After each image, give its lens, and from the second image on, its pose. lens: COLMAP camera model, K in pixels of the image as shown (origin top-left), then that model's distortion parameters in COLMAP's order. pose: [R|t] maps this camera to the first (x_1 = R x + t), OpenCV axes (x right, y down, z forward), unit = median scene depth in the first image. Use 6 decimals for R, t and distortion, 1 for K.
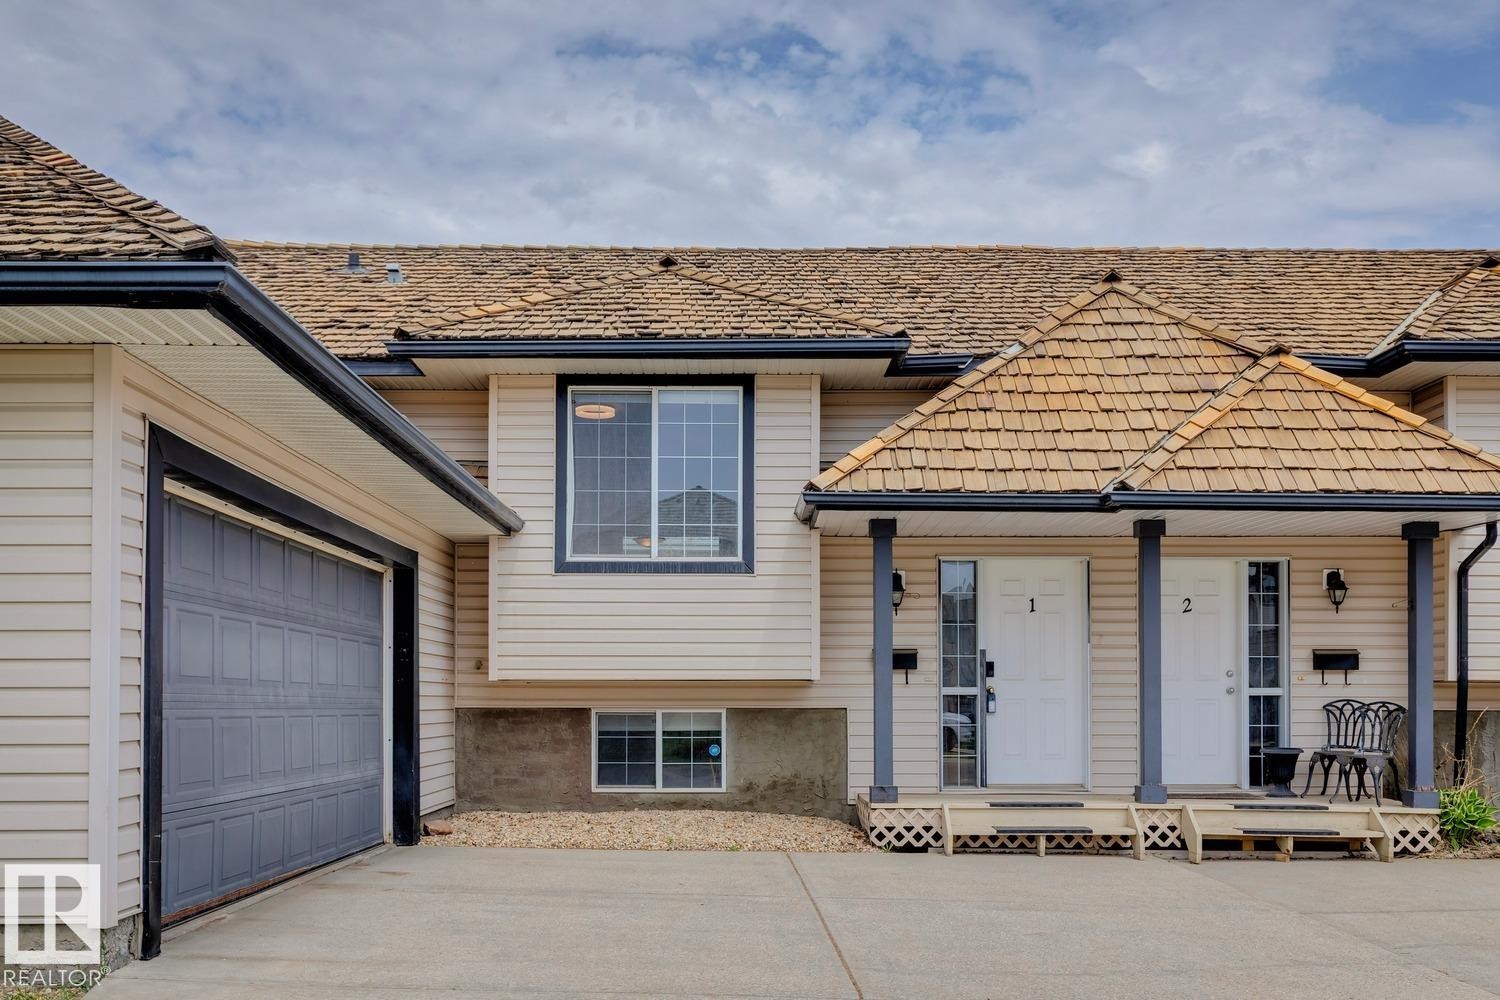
lens RADIAL K [[1449.4, 0, 749.7], [0, 1449.4, 679.2], [0, 0, 1]] dist [0.007172, -0.001774]
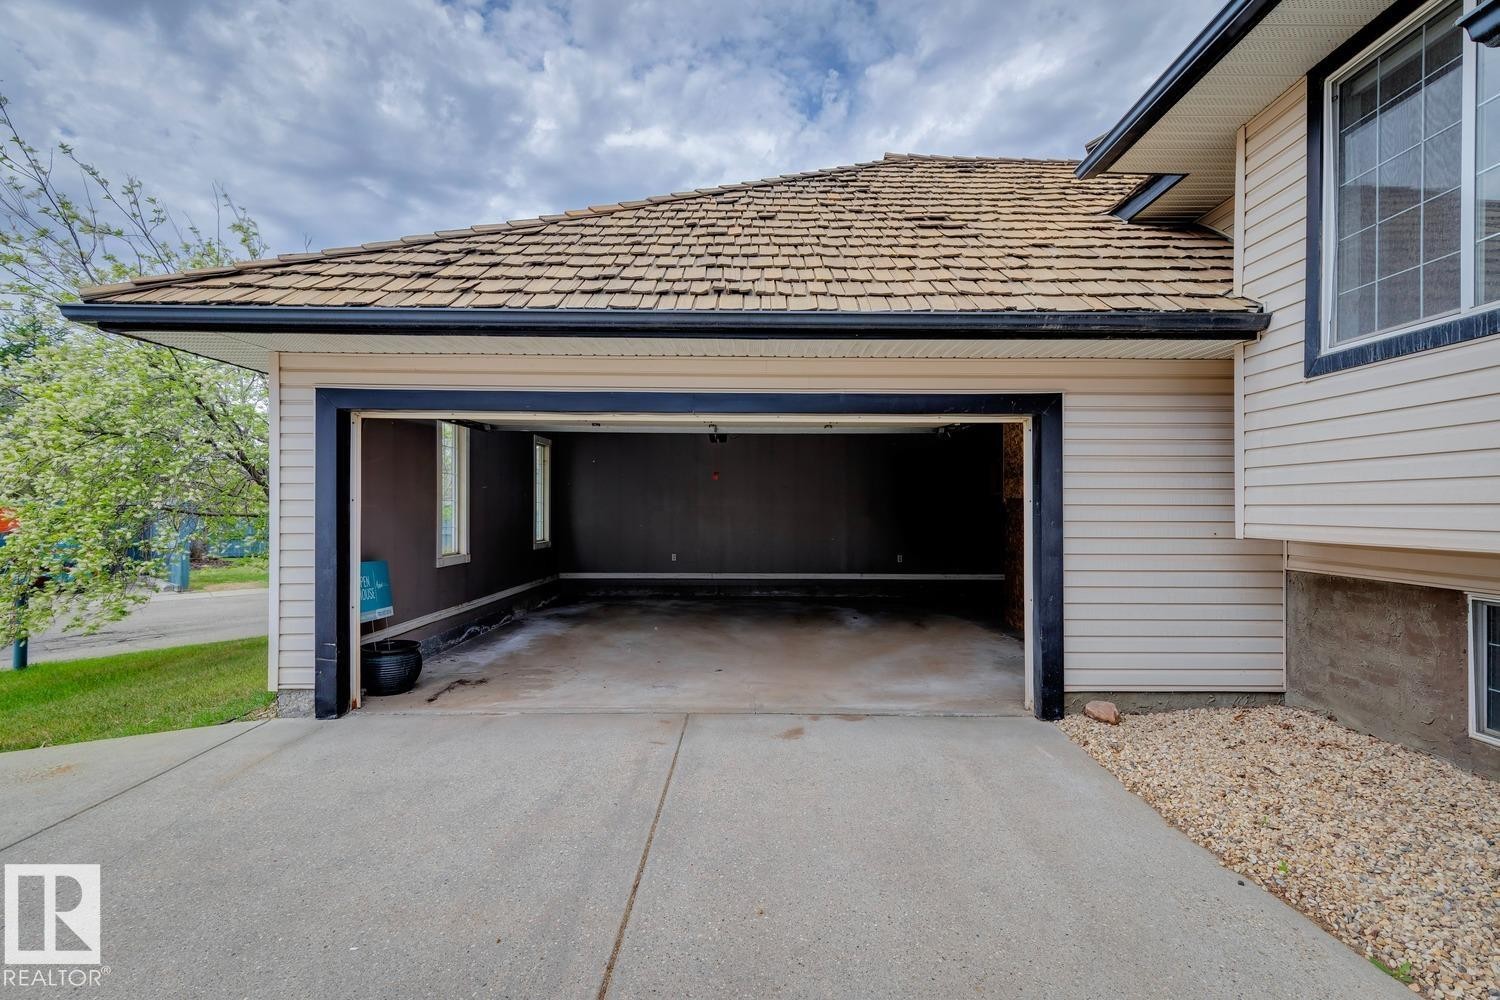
lens RADIAL K [[671.6, 0, 750.0], [0, 671.6, 500.0], [0, 0, 1]] dist [0.001511, 0.000186]
pose [[-0.004660, -0.013624, -0.999896, 0.170818], [0.010709, 0.999849, -0.013674, -0.016948], [0.999932, -0.010771, -0.004513, 0.748869]]
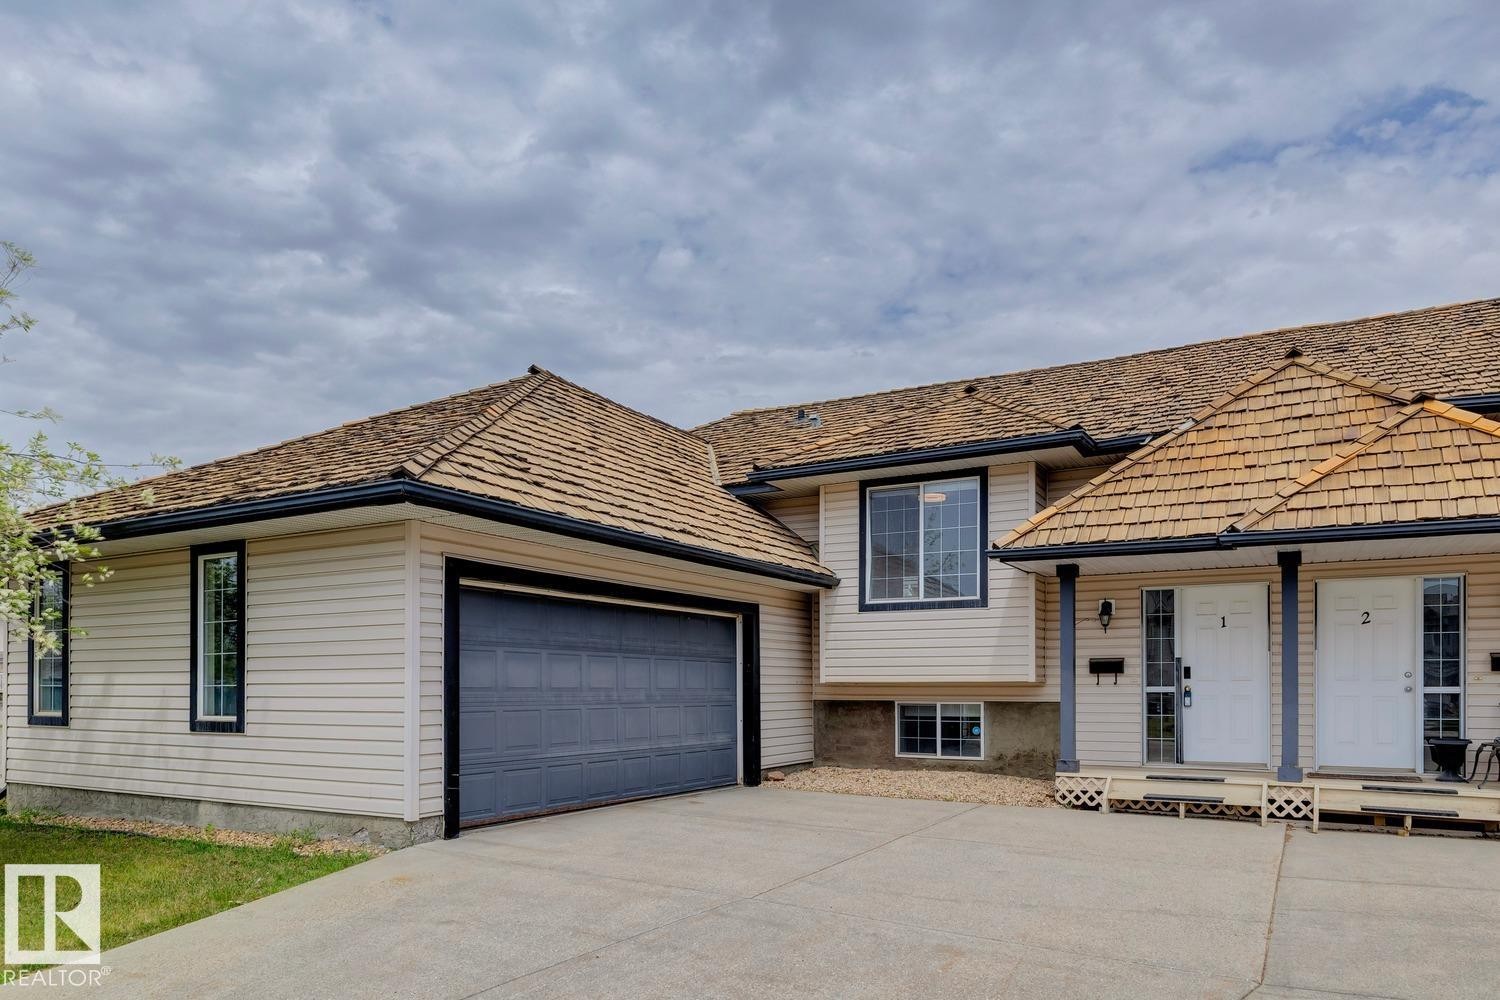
lens RADIAL K [[1004.9, 0, 748.8], [0, 1004.9, 680.4], [0, 0, 1]] dist [-0.001967, -0.000010]
pose [[0.866561, -0.003900, -0.499055, 0.290696], [0.008896, 0.999931, 0.007634, -0.010666], [0.498991, -0.011055, 0.866537, 0.029564]]
